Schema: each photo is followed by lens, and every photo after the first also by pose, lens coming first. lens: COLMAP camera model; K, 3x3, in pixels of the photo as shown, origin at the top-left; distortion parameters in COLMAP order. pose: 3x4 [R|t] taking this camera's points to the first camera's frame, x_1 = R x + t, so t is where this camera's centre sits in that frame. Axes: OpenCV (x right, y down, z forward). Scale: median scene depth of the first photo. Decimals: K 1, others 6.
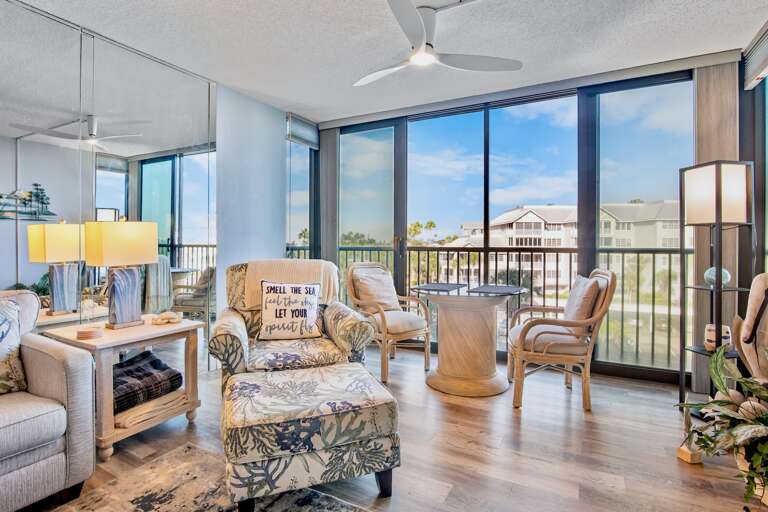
lens RADIAL K [[378.1, 0, 387.4], [0, 378.1, 244.9], [0, 0, 1]] dist [0.001146, 0.000187]
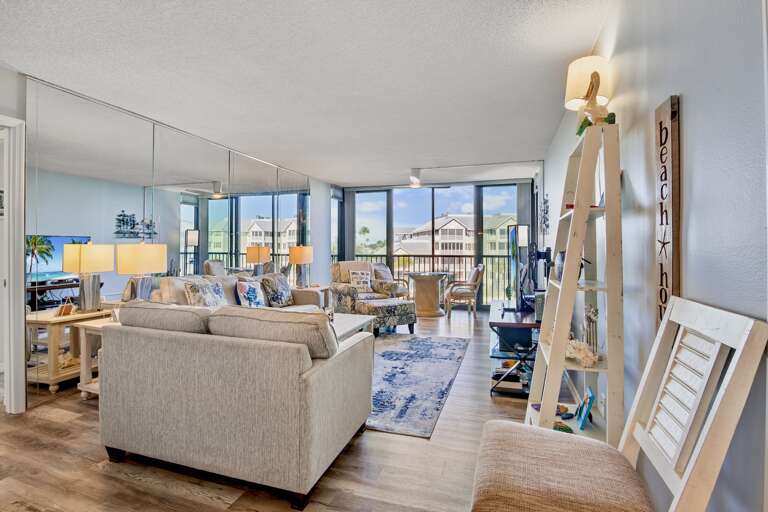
lens RADIAL K [[365.2, 0, 384.0], [0, 365.2, 256.0], [0, 0, 1]] dist [-0.000384, -0.000055]
pose [[0.984729, -0.005307, 0.174011, -0.337930], [0.001854, 0.999798, 0.020002, -0.026622], [-0.174082, -0.019374, 0.984541, -0.880453]]
